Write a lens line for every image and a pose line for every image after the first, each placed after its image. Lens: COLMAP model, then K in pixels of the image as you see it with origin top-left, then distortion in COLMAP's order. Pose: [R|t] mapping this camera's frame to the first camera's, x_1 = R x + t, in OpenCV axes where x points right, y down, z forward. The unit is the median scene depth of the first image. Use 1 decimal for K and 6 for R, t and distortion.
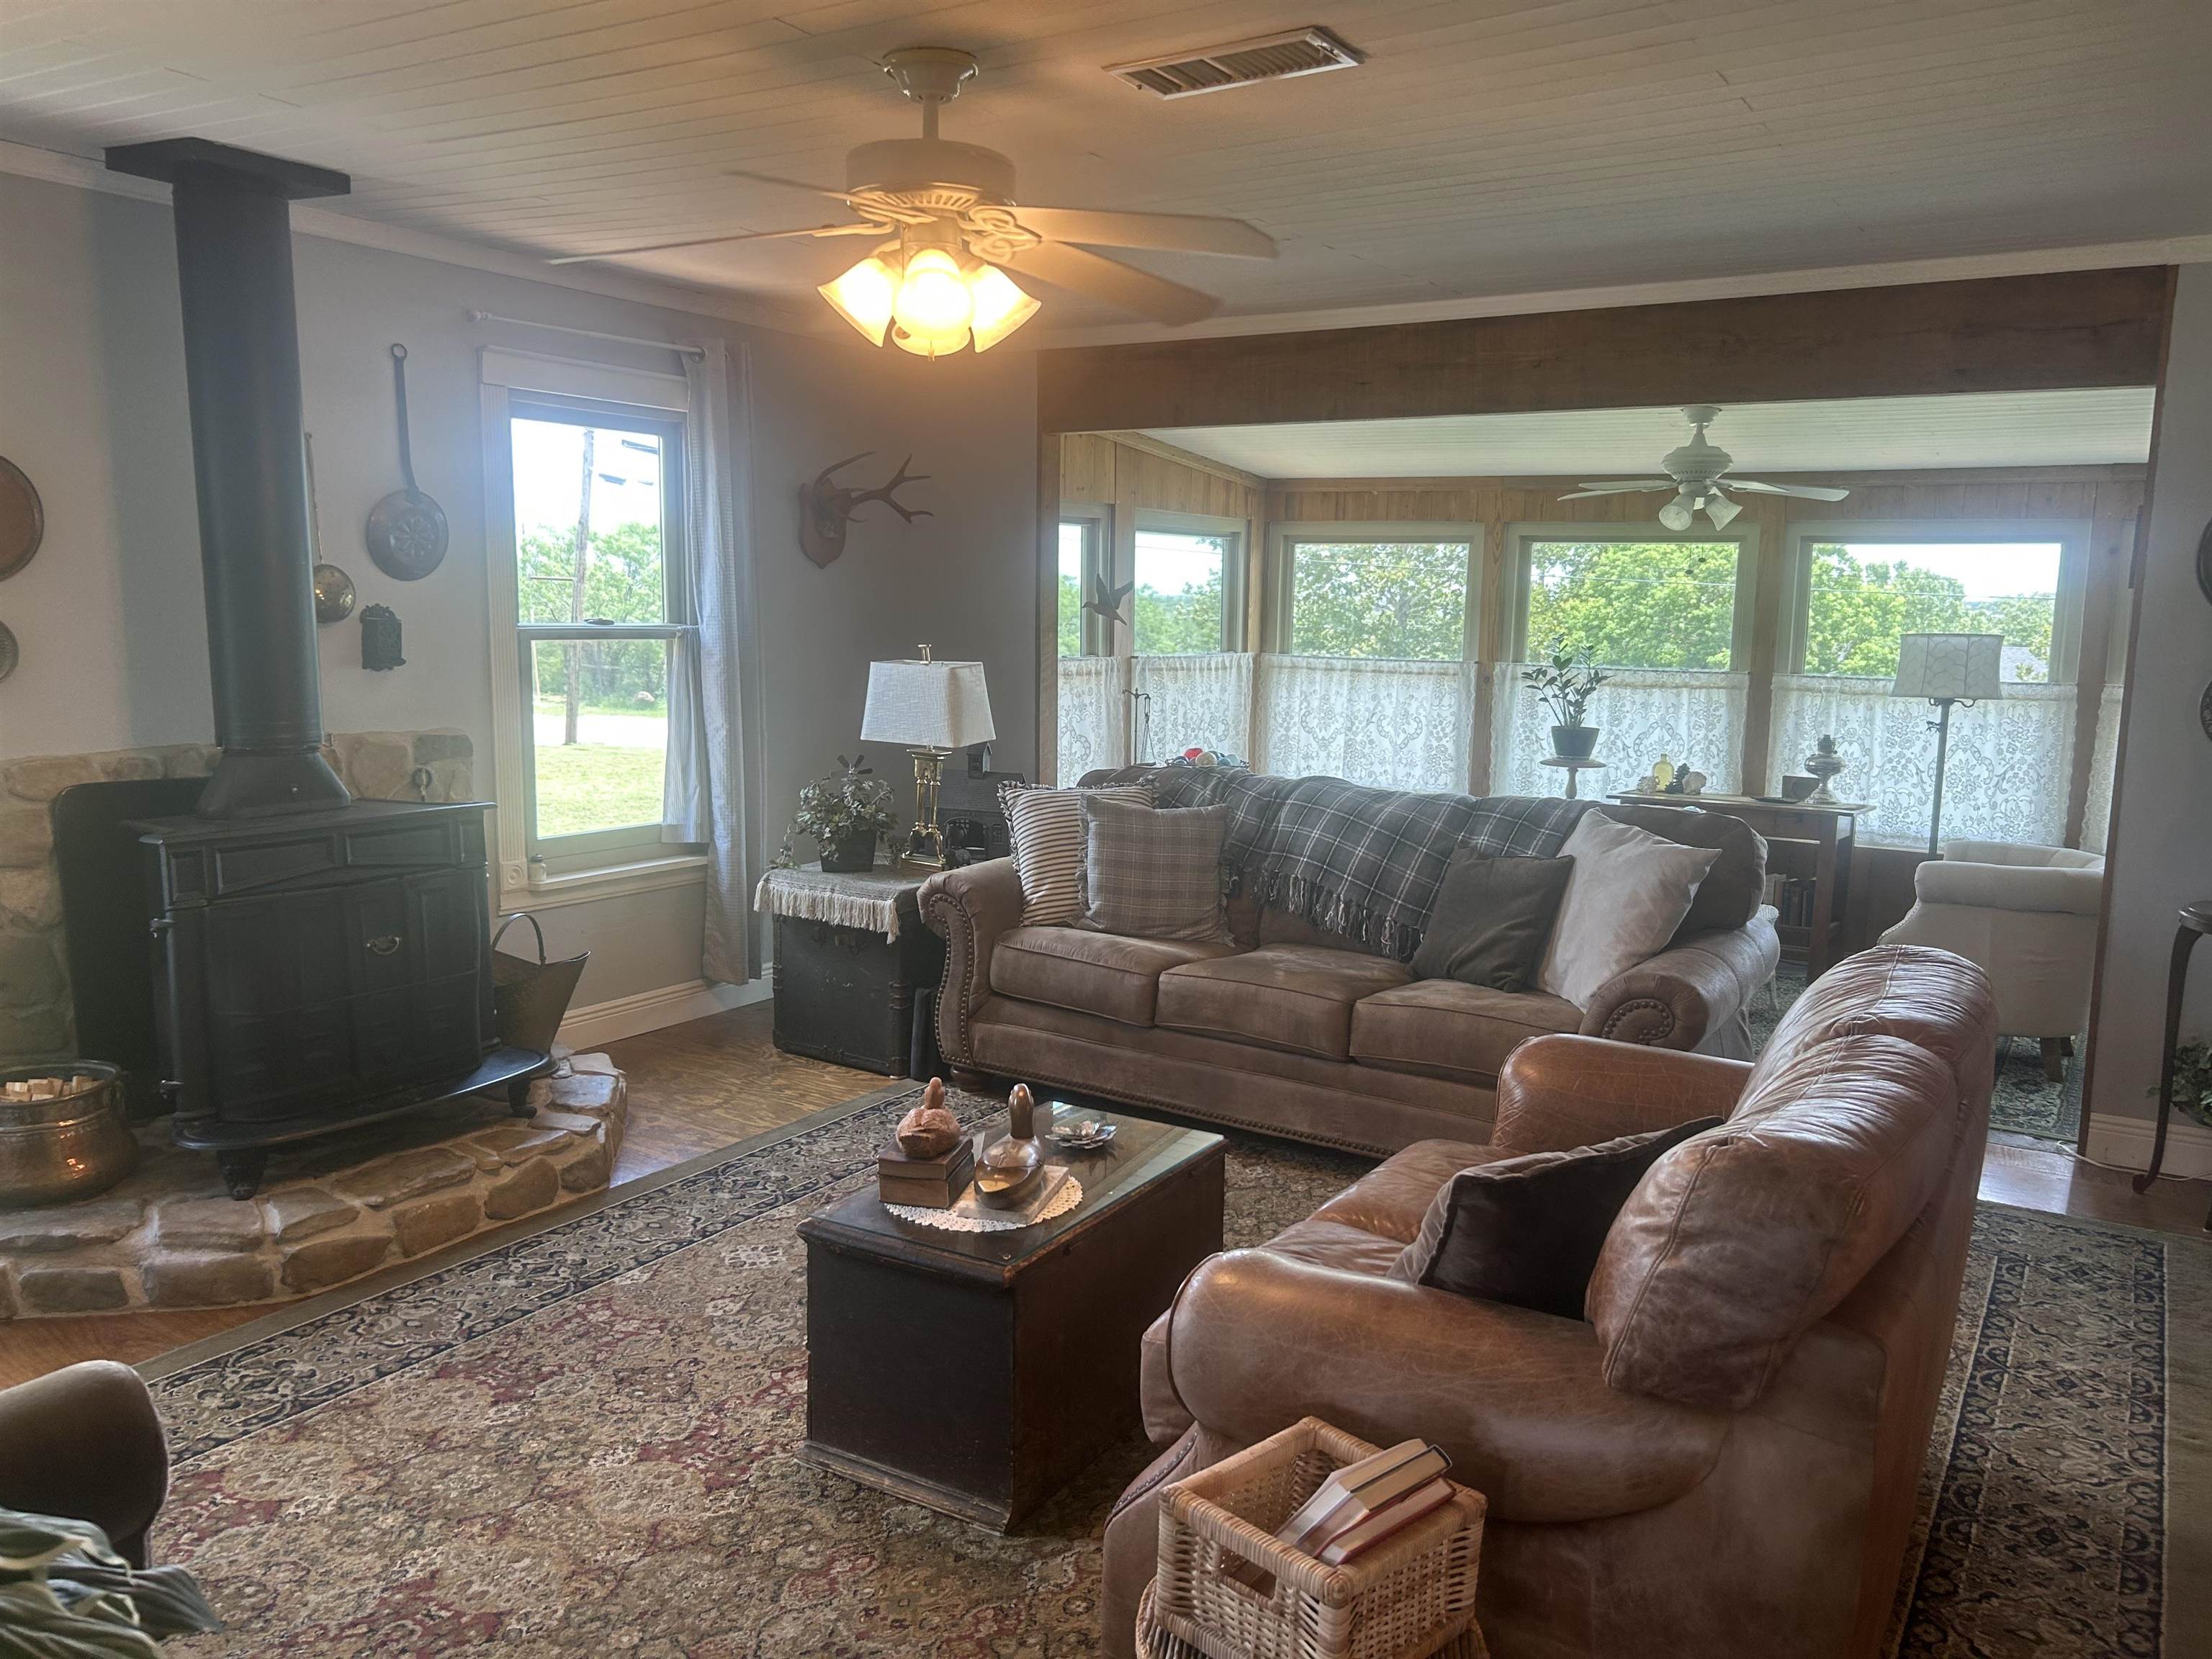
lens RADIAL K [[1664.0, 0, 1103.6], [0, 1664.0, 844.8], [0, 0, 1]] dist [0.049674, -0.060536]
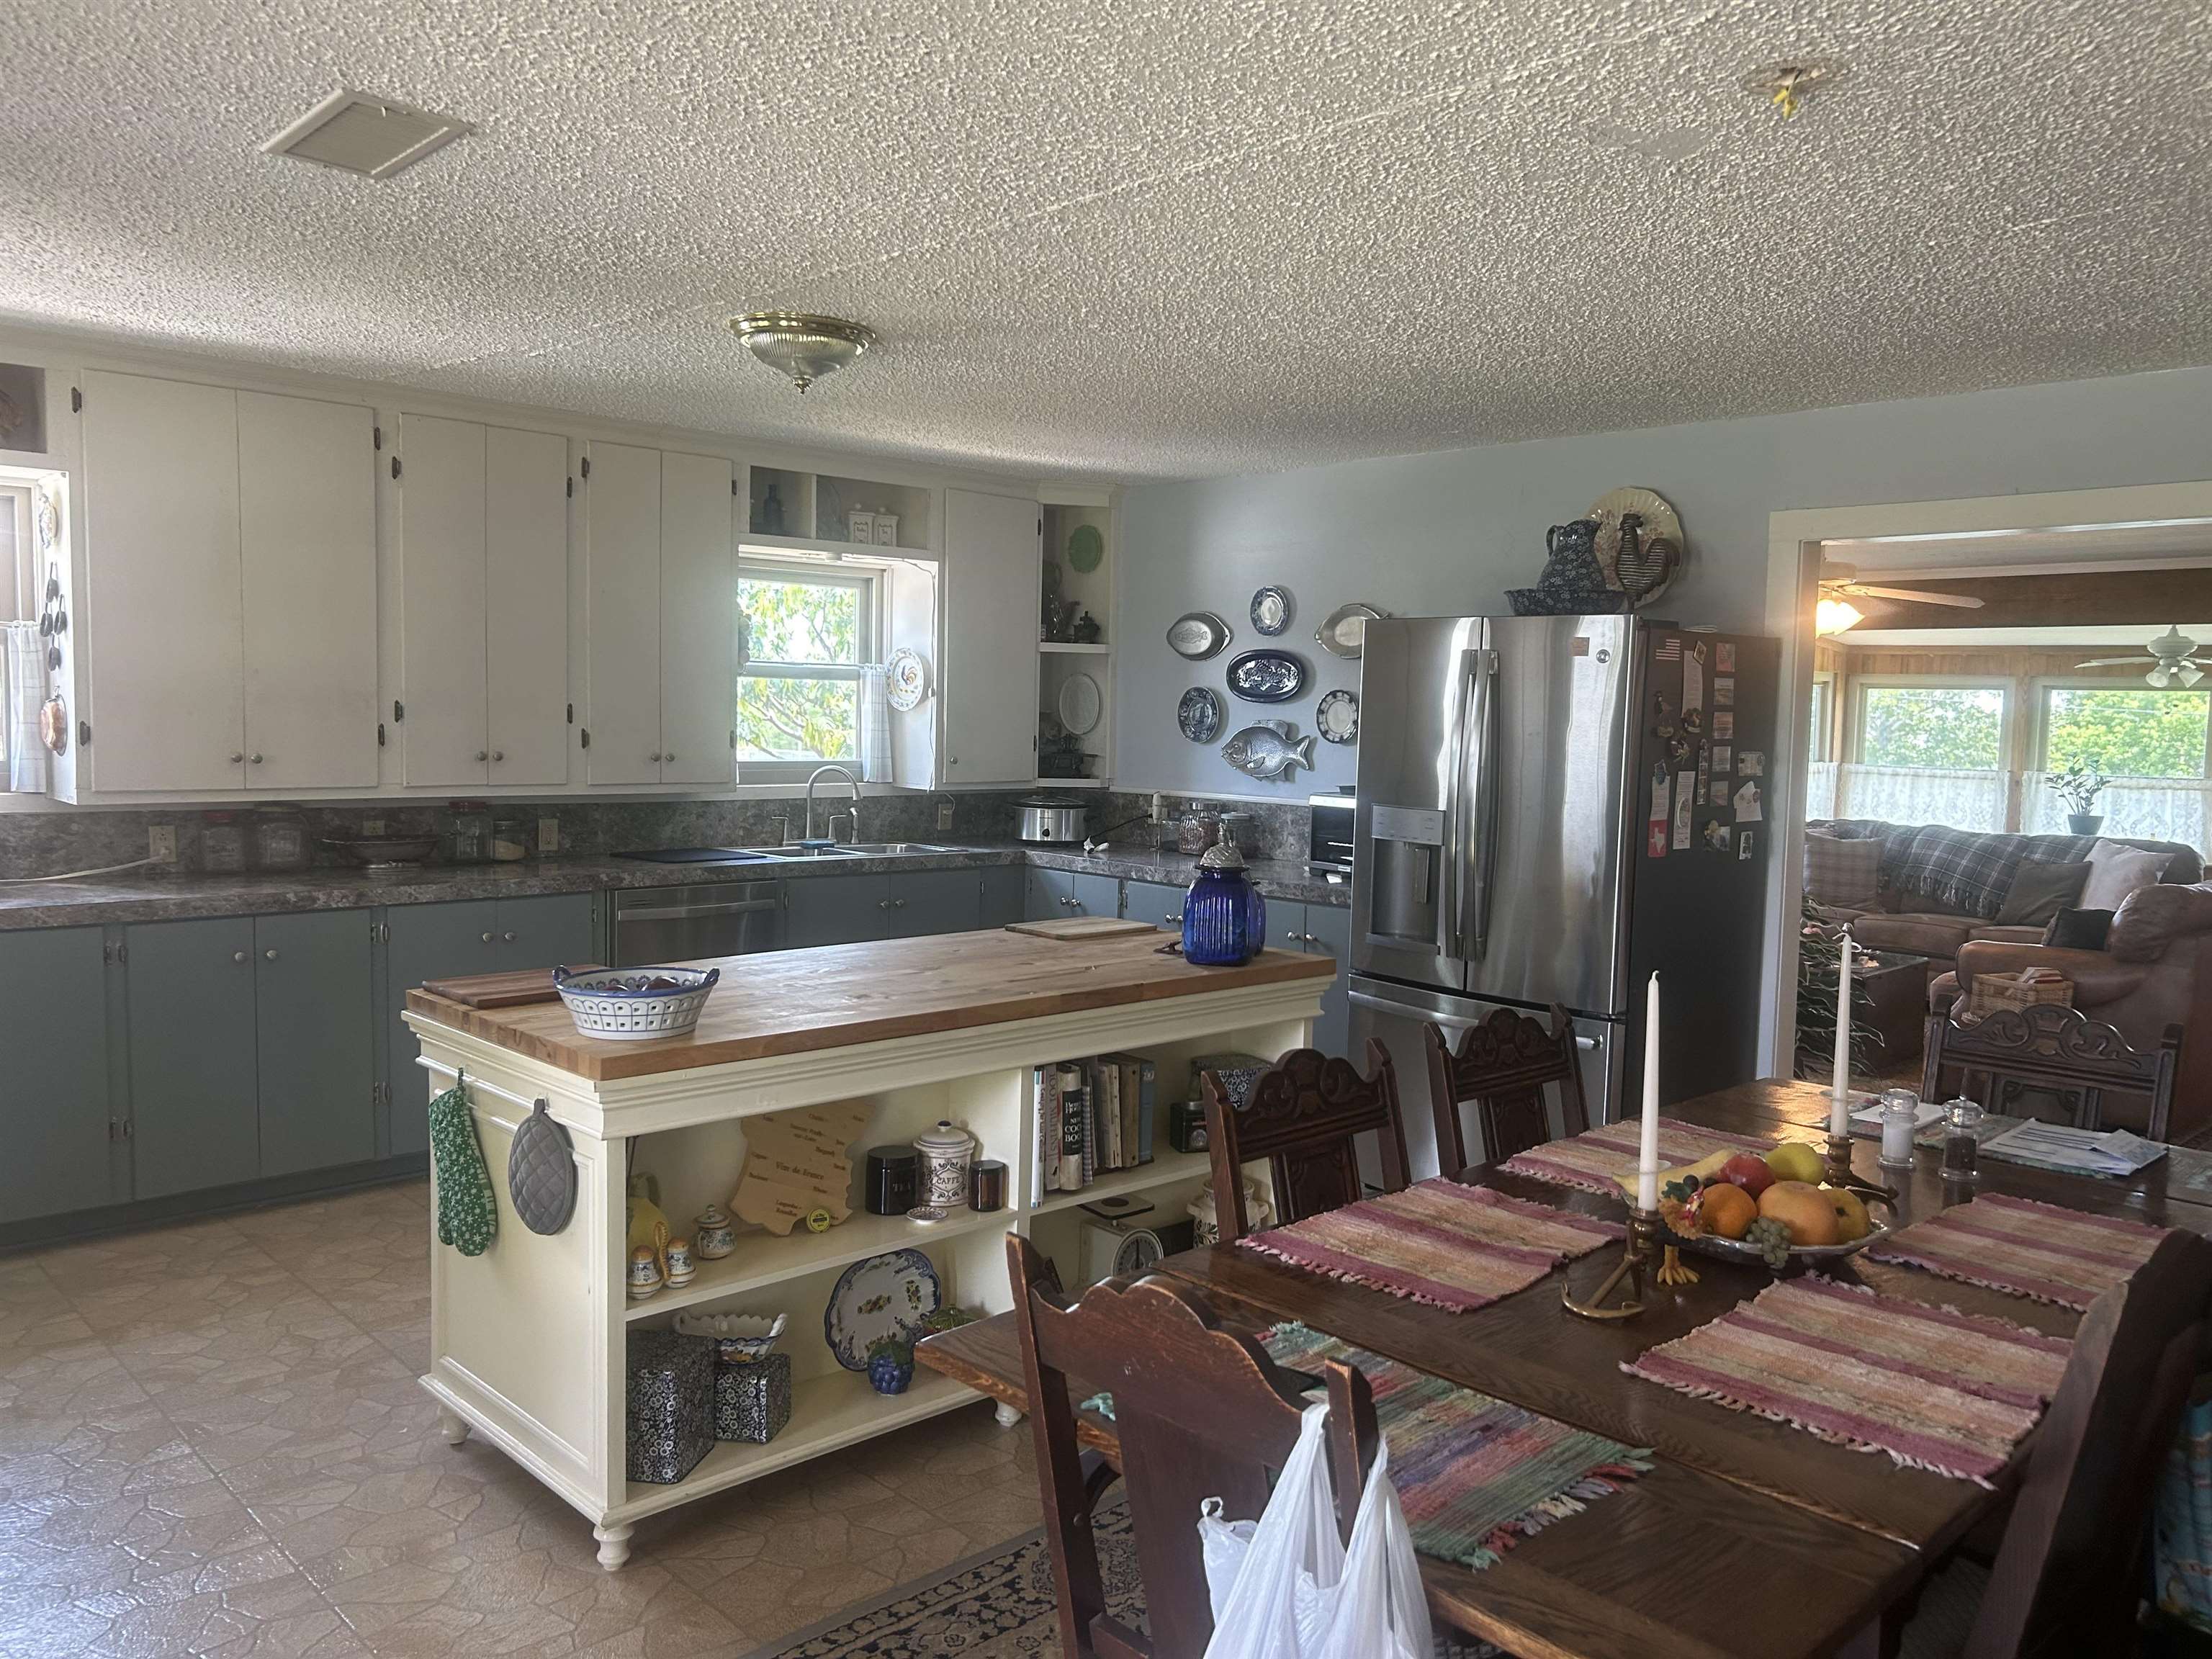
lens RADIAL K [[1657.5, 0, 1074.3], [0, 1657.5, 834.4], [0, 0, 1]] dist [-0.002652, -0.002249]
pose [[0.964532, 0.022085, -0.263040, -0.203966], [-0.042225, 0.996571, -0.071158, 0.093062], [0.260567, 0.079741, 0.962157, -0.669423]]
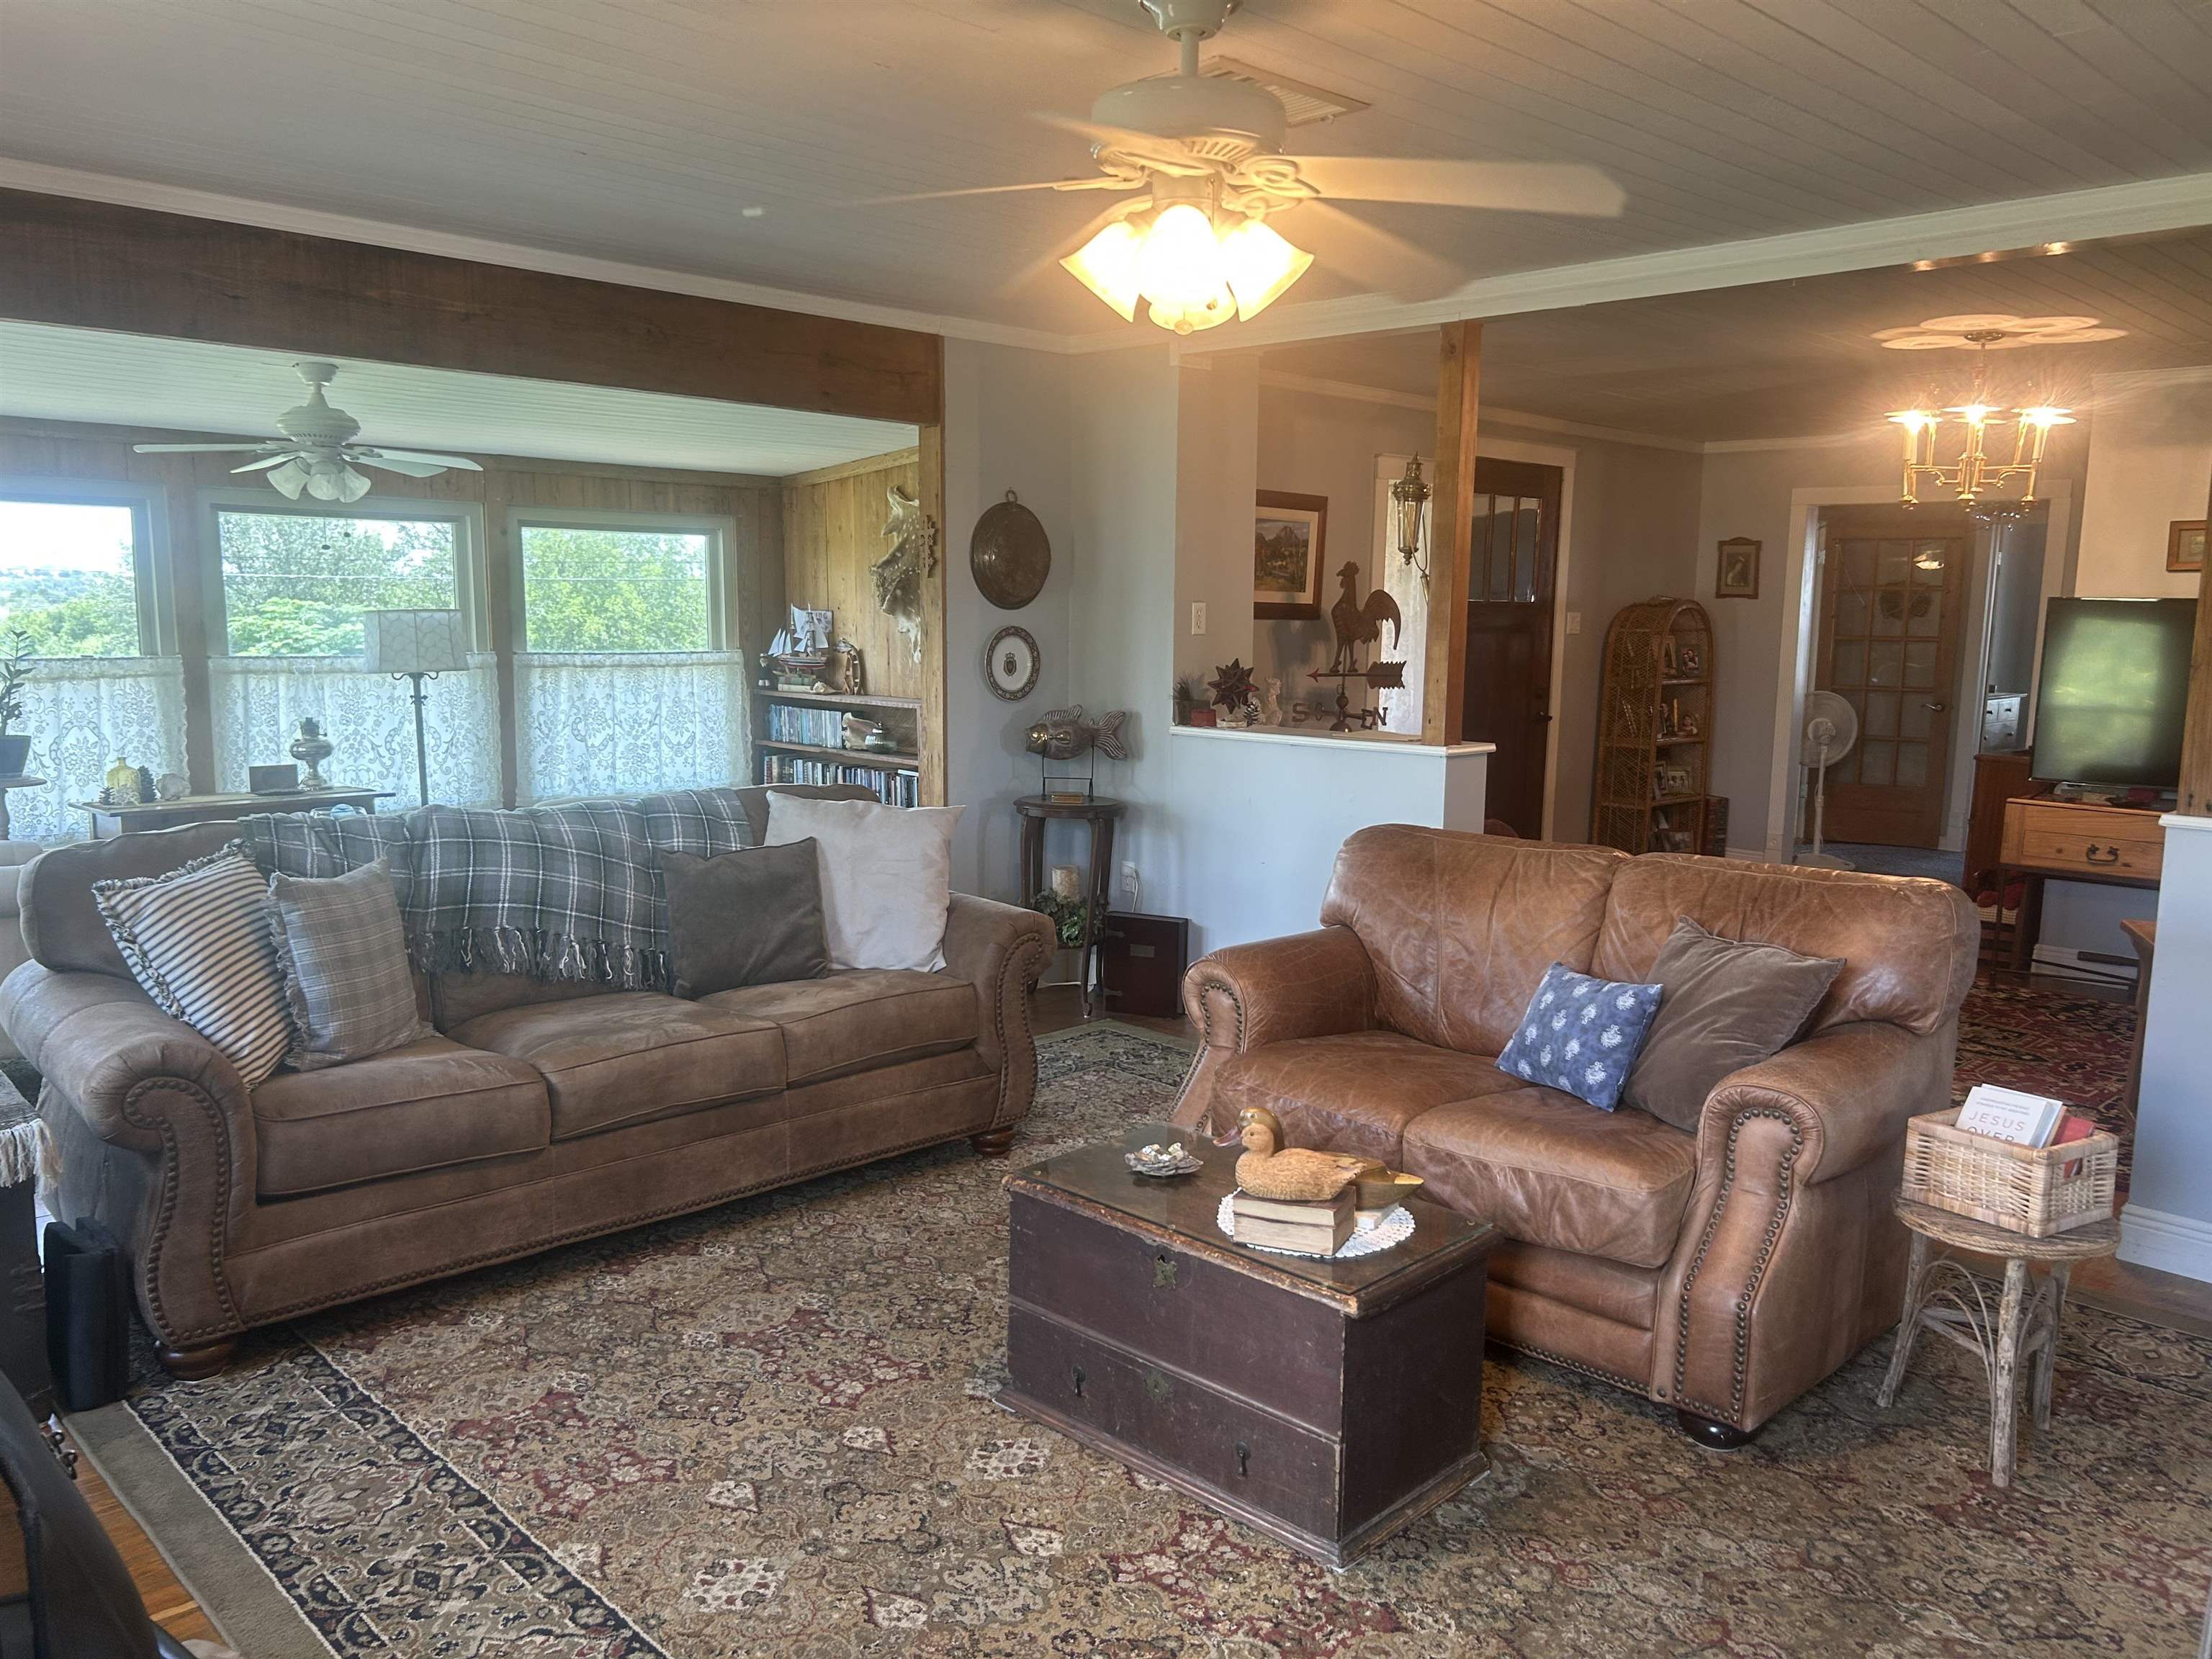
lens RADIAL K [[1667.4, 0, 1107.2], [0, 1667.4, 863.1], [0, 0, 1]] dist [0.059714, -0.052570]
pose [[0.231911, -0.169097, 0.957927, -0.385472], [0.134813, 0.980858, 0.140507, -0.056831], [-0.963350, 0.096556, 0.250268, 0.325428]]
